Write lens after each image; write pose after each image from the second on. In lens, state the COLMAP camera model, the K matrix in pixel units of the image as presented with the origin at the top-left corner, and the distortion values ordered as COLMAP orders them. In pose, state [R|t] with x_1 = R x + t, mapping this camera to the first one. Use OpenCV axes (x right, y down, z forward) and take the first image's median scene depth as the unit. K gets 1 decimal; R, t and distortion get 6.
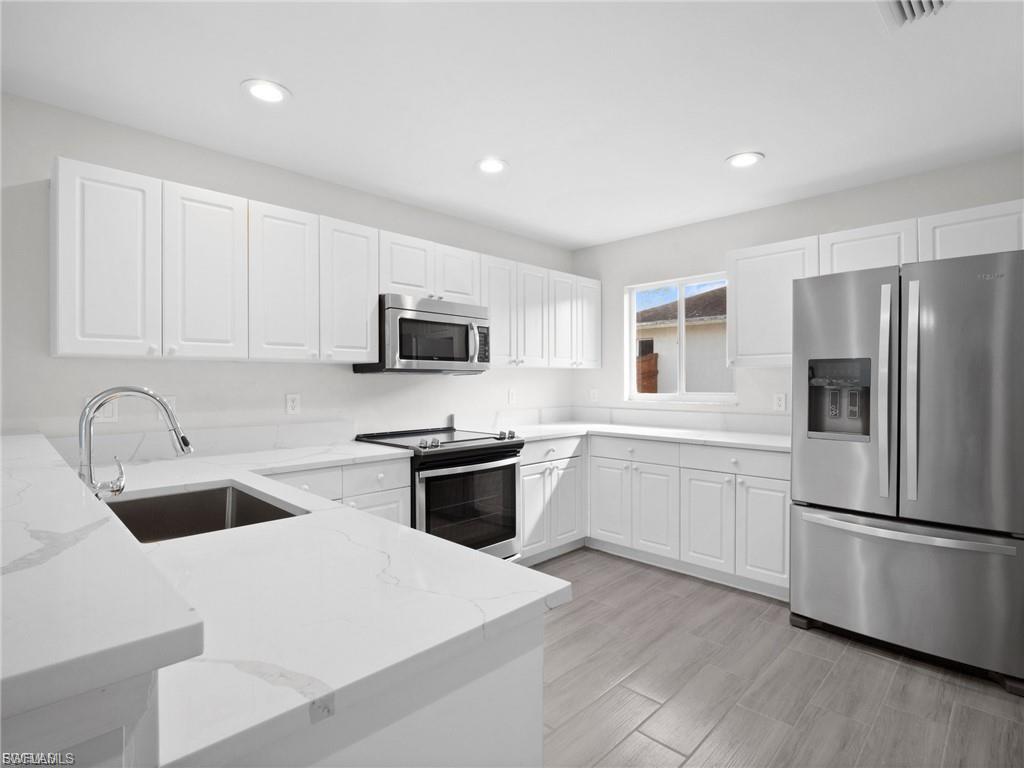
lens RADIAL K [[508.2, 0, 512.0], [0, 508.2, 384.0], [0, 0, 1]] dist [0.002714, -0.013736]
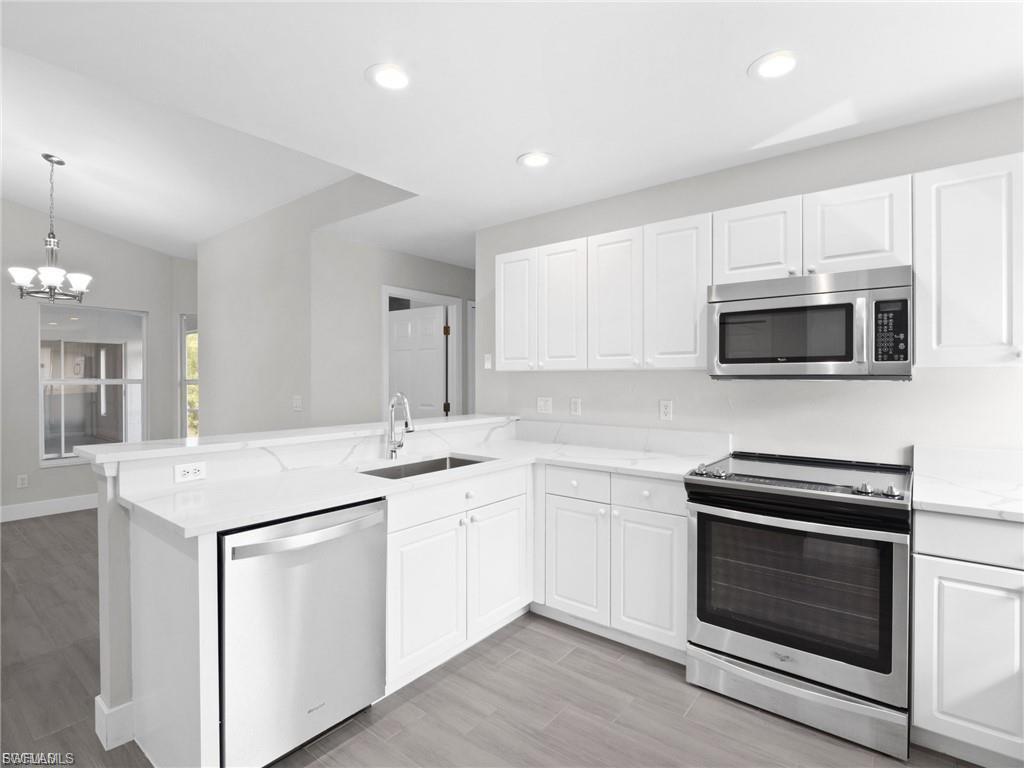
lens RADIAL K [[508.2, 0, 512.0], [0, 508.2, 384.0], [0, 0, 1]] dist [0.002714, -0.013736]
pose [[0.115194, 0.009271, -0.993300, 0.556949], [-0.009582, 0.999920, 0.008221, -0.019090], [0.993297, 0.008571, 0.115274, 0.573494]]
